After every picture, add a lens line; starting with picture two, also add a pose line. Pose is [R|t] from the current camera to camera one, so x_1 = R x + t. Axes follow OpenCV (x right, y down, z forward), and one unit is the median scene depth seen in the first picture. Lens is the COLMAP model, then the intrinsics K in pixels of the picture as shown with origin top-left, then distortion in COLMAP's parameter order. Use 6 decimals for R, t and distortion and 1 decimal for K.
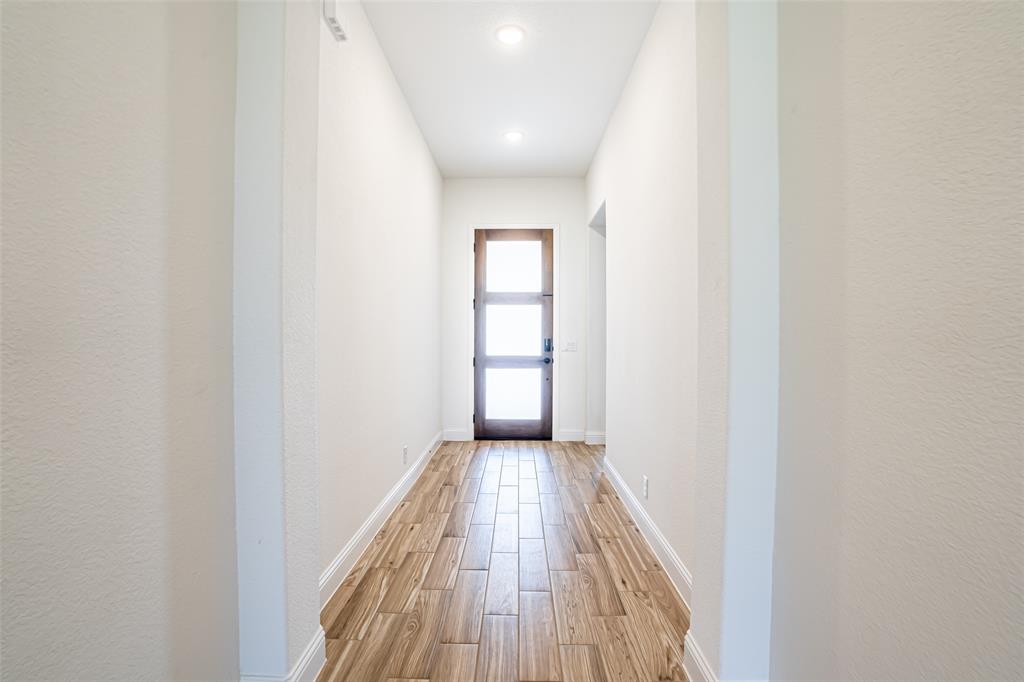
lens RADIAL K [[472.0, 0, 506.5], [0, 472.0, 339.1], [0, 0, 1]] dist [-0.050370, 0.007847]
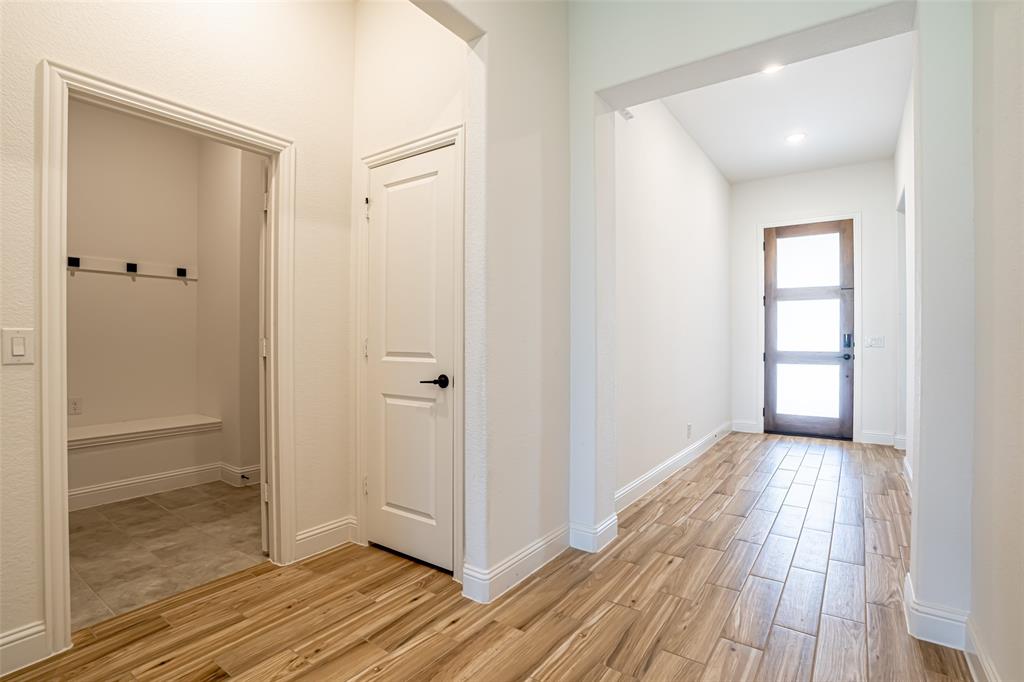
lens RADIAL K [[472.0, 0, 509.8], [0, 472.0, 345.7], [0, 0, 1]] dist [-0.050370, 0.007847]
pose [[0.814114, 0.008100, -0.580648, 0.074114], [-0.002358, 0.999941, 0.010644, 0.015282], [0.580700, -0.007297, 0.814085, -0.164092]]
